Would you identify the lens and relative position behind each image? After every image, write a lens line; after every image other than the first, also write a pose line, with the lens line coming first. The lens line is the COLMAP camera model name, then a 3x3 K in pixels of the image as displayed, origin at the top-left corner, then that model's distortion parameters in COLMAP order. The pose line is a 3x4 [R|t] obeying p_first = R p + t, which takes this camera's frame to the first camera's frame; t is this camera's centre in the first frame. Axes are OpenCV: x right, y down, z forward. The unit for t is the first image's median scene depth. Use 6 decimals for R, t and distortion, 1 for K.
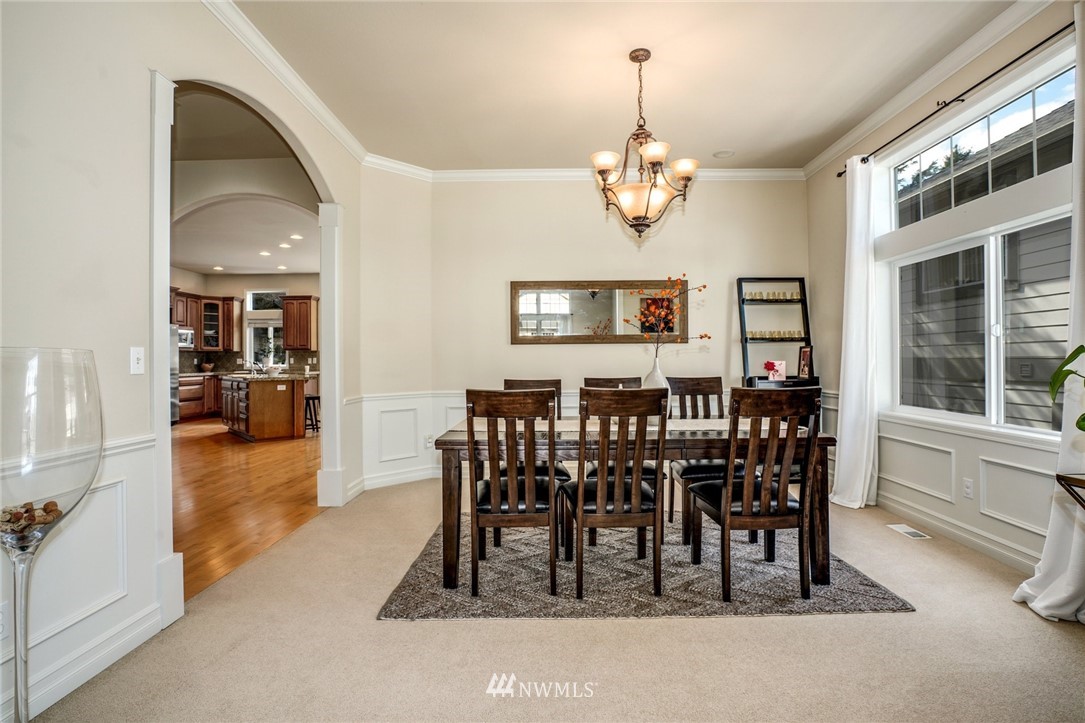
lens RADIAL K [[498.1, 0, 546.8], [0, 498.1, 354.7], [0, 0, 1]] dist [-0.060856, 0.020816]
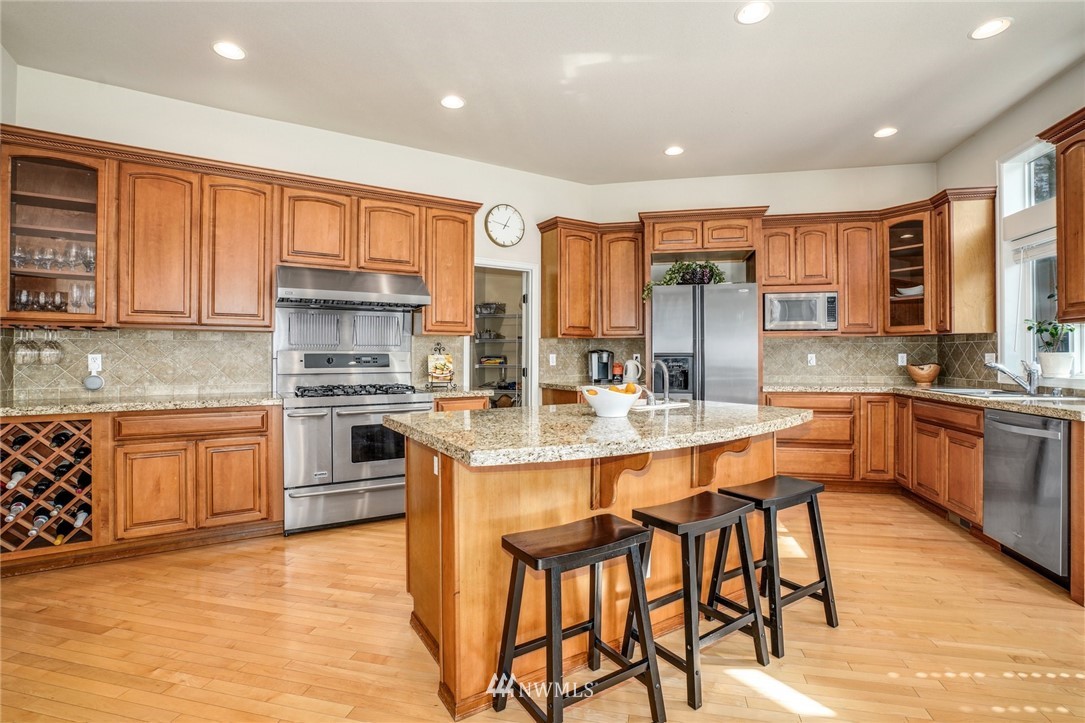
lens RADIAL K [[498.1, 0, 546.8], [0, 498.1, 354.7], [0, 0, 1]] dist [-0.060856, 0.020816]
pose [[-0.209208, 0.002647, -0.977868, -0.204687], [0.011096, 0.999938, 0.000333, 0.005914], [0.977808, -0.010780, -0.209224, 0.747829]]
